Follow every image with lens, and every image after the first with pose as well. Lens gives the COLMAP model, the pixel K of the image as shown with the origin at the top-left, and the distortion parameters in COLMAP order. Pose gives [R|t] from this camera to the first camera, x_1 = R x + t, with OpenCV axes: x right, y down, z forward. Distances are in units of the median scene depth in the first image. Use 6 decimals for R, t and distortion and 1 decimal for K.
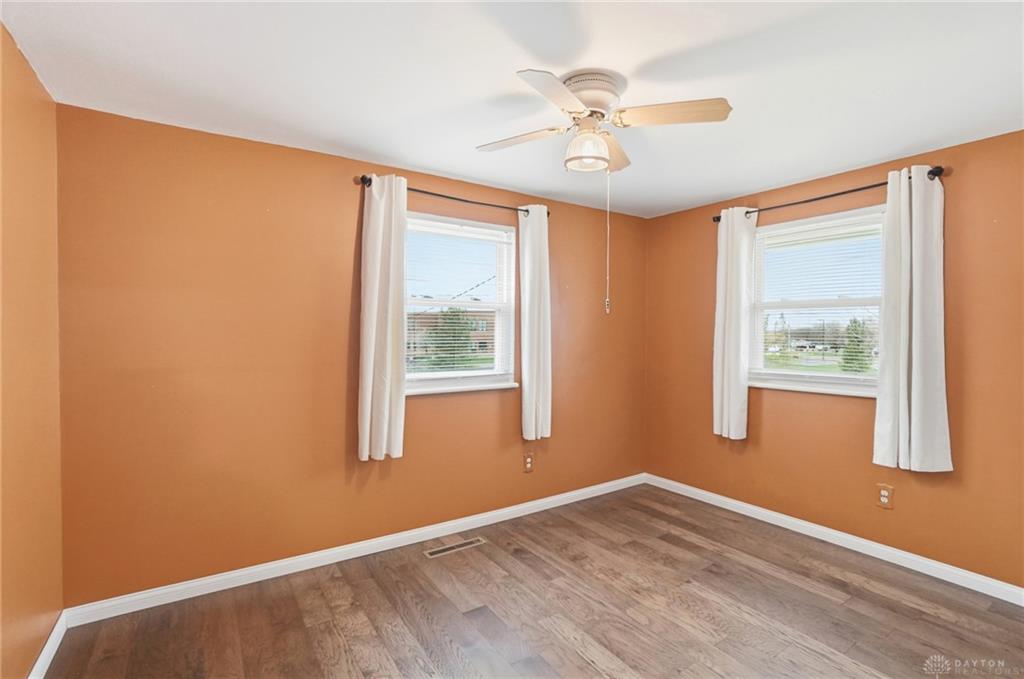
lens RADIAL K [[458.3, 0, 505.3], [0, 458.3, 338.5], [0, 0, 1]] dist [-0.057671, 0.019732]
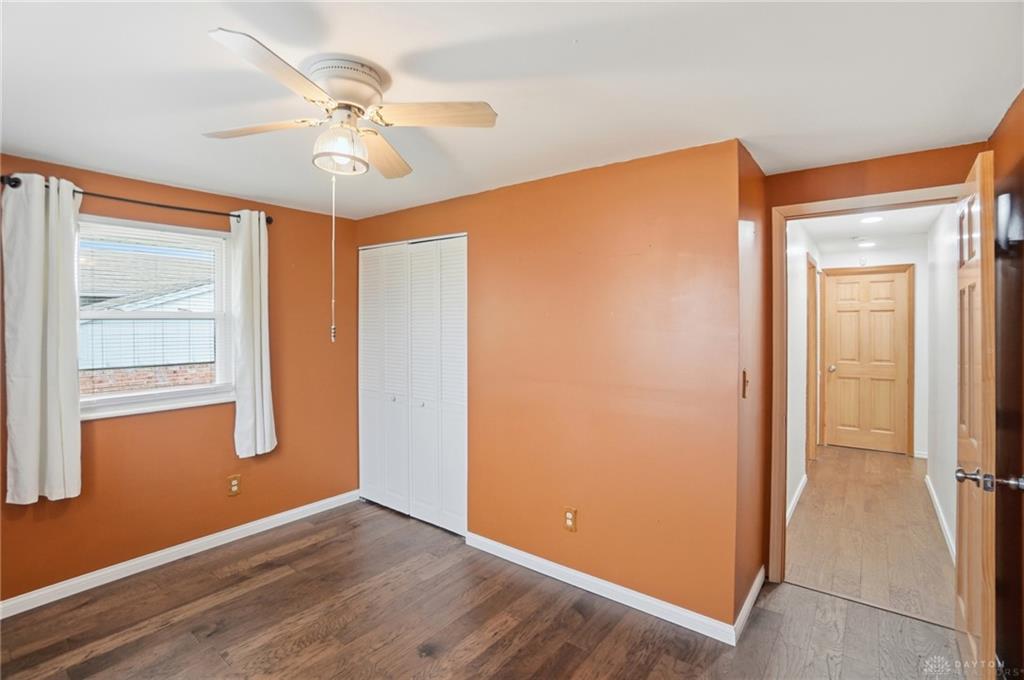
lens RADIAL K [[458.3, 0, 505.3], [0, 458.3, 339.0], [0, 0, 1]] dist [-0.057671, 0.019732]
pose [[-0.286189, -0.029117, 0.957731, -0.468581], [0.023639, 0.999019, 0.037436, -0.055417], [-0.957882, 0.033354, -0.285220, 0.660482]]
